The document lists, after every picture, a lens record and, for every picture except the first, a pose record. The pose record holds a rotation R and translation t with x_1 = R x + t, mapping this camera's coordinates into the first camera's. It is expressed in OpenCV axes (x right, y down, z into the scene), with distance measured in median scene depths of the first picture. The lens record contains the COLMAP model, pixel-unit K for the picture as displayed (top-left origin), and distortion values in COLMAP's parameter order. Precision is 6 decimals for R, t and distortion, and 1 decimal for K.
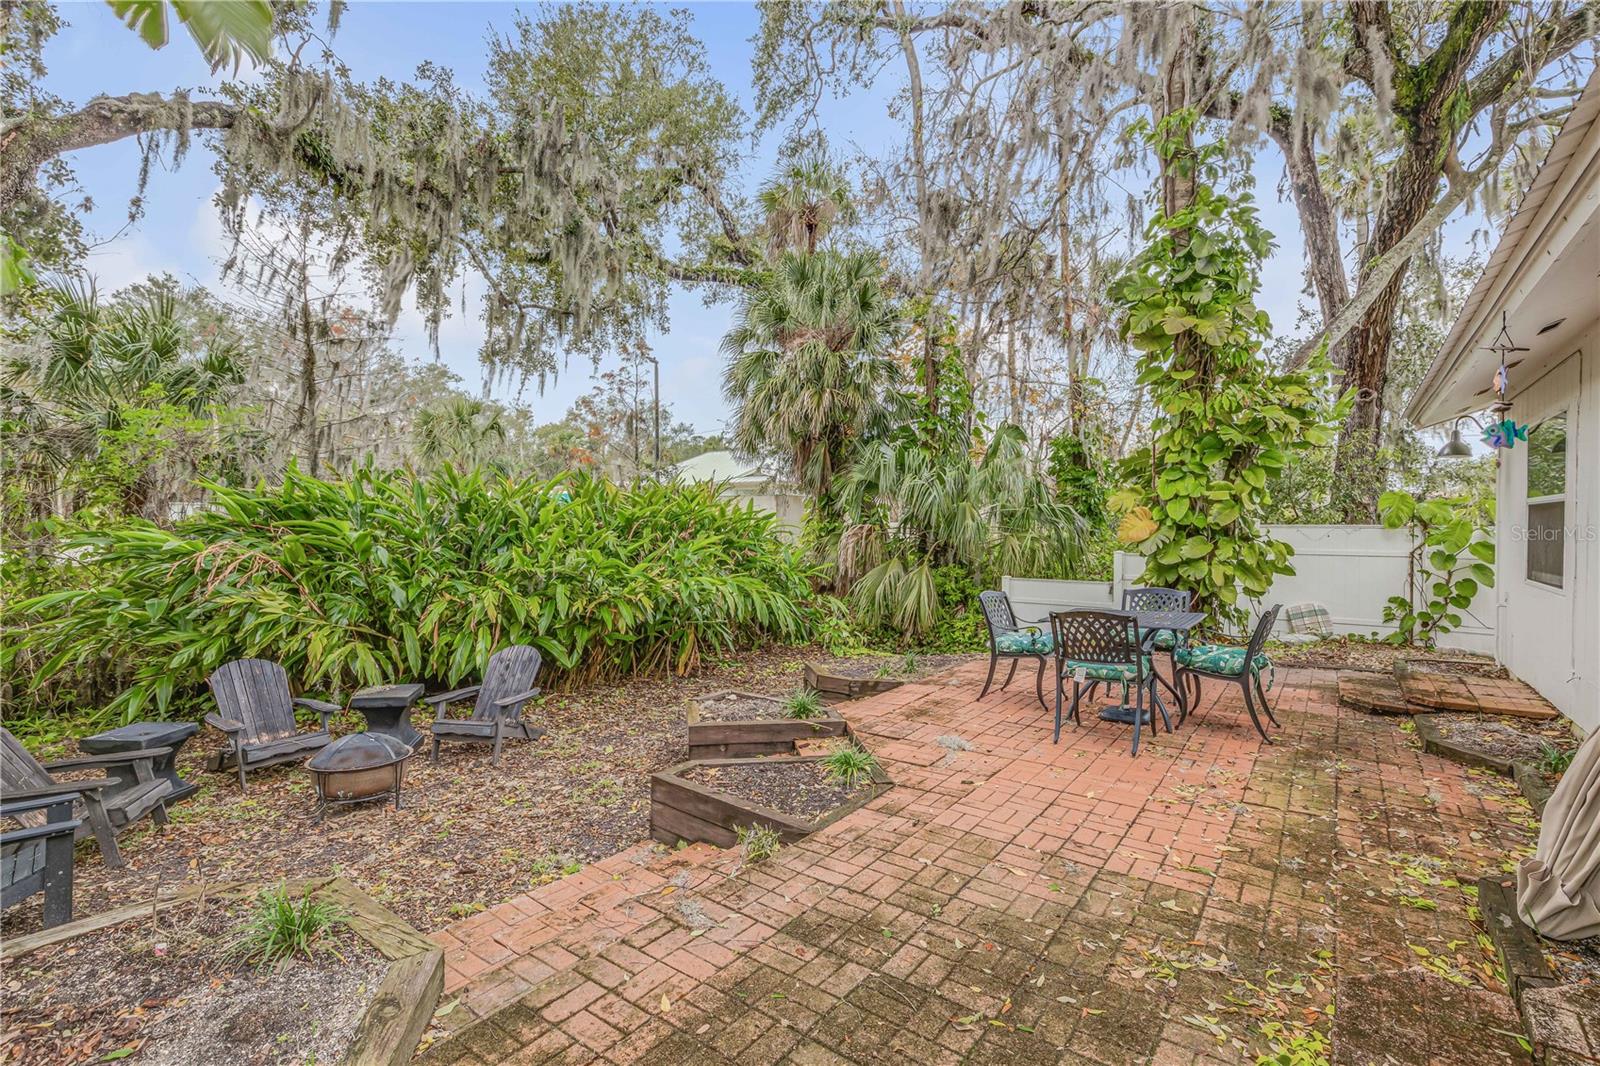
lens RADIAL K [[722.0, 0, 800.0], [0, 722.0, 533.0], [0, 0, 1]] dist [-0.000321, 0.000824]
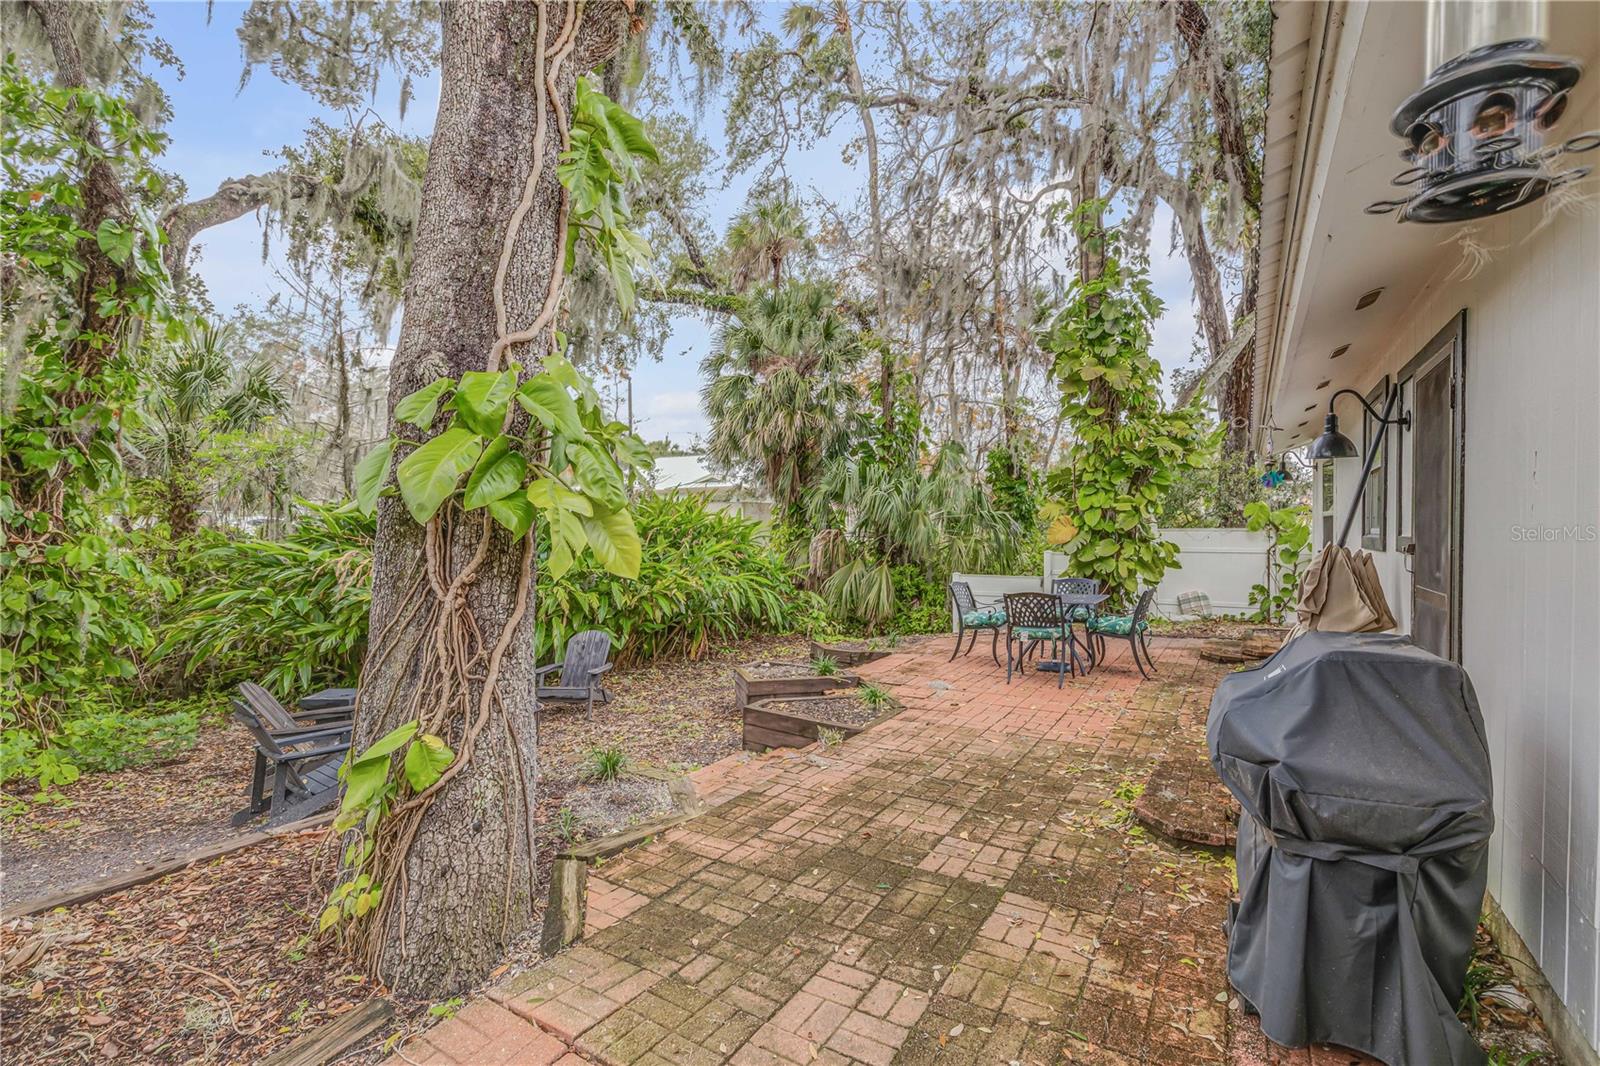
lens RADIAL K [[722.0, 0, 800.0], [0, 722.0, 533.0], [0, 0, 1]] dist [-0.000321, 0.000824]
pose [[0.996168, -0.007267, 0.087157, -0.092557], [0.007560, 0.999967, -0.003035, -0.005645], [-0.087132, 0.003683, 0.996190, -0.203374]]
